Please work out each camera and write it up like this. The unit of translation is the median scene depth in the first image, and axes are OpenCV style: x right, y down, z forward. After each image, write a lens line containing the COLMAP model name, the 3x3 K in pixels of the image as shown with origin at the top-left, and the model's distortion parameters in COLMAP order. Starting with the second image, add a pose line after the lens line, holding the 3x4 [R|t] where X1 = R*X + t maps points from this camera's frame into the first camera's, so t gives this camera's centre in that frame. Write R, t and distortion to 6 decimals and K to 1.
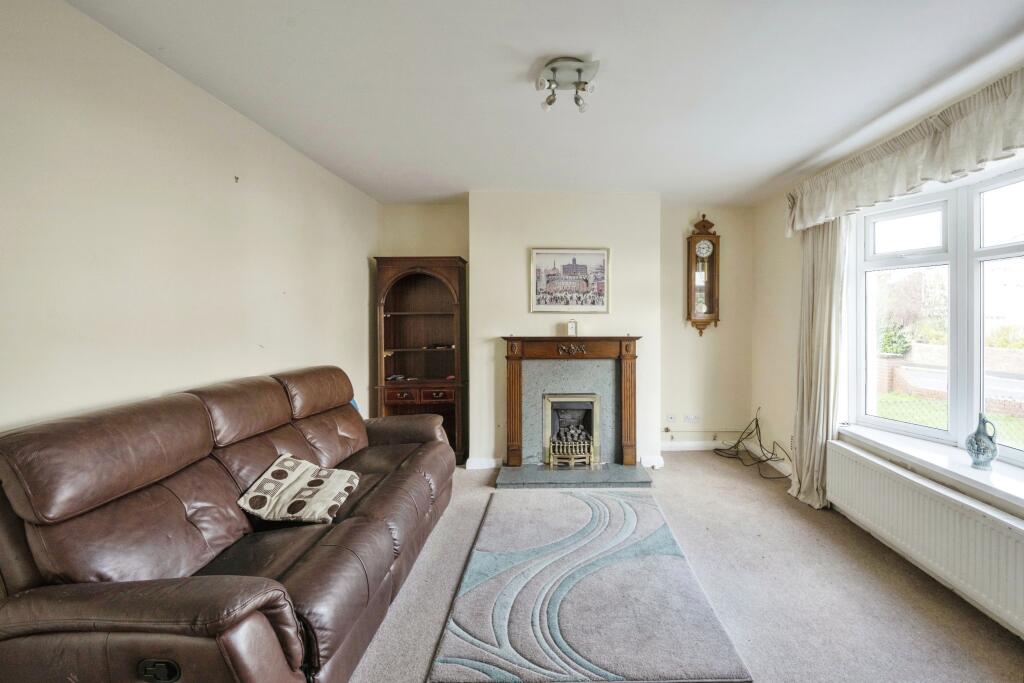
lens RADIAL K [[414.2, 0, 572.0], [0, 414.2, 319.5], [0, 0, 1]] dist [0.000533, -0.000397]
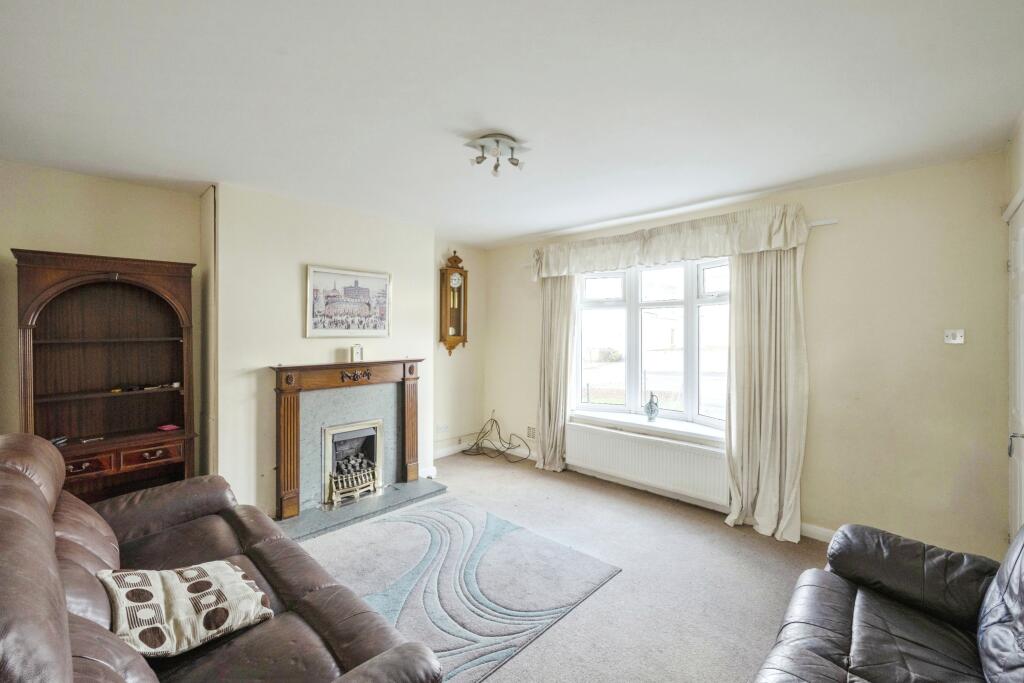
lens RADIAL K [[414.2, 0, 520.3], [0, 414.2, 332.3], [0, 0, 1]] dist [0.000533, -0.000397]
pose [[0.707397, -0.004931, 0.706799, -0.411824], [0.009484, 0.999952, -0.002516, -0.022359], [-0.706752, 0.008483, 0.707410, 0.053167]]
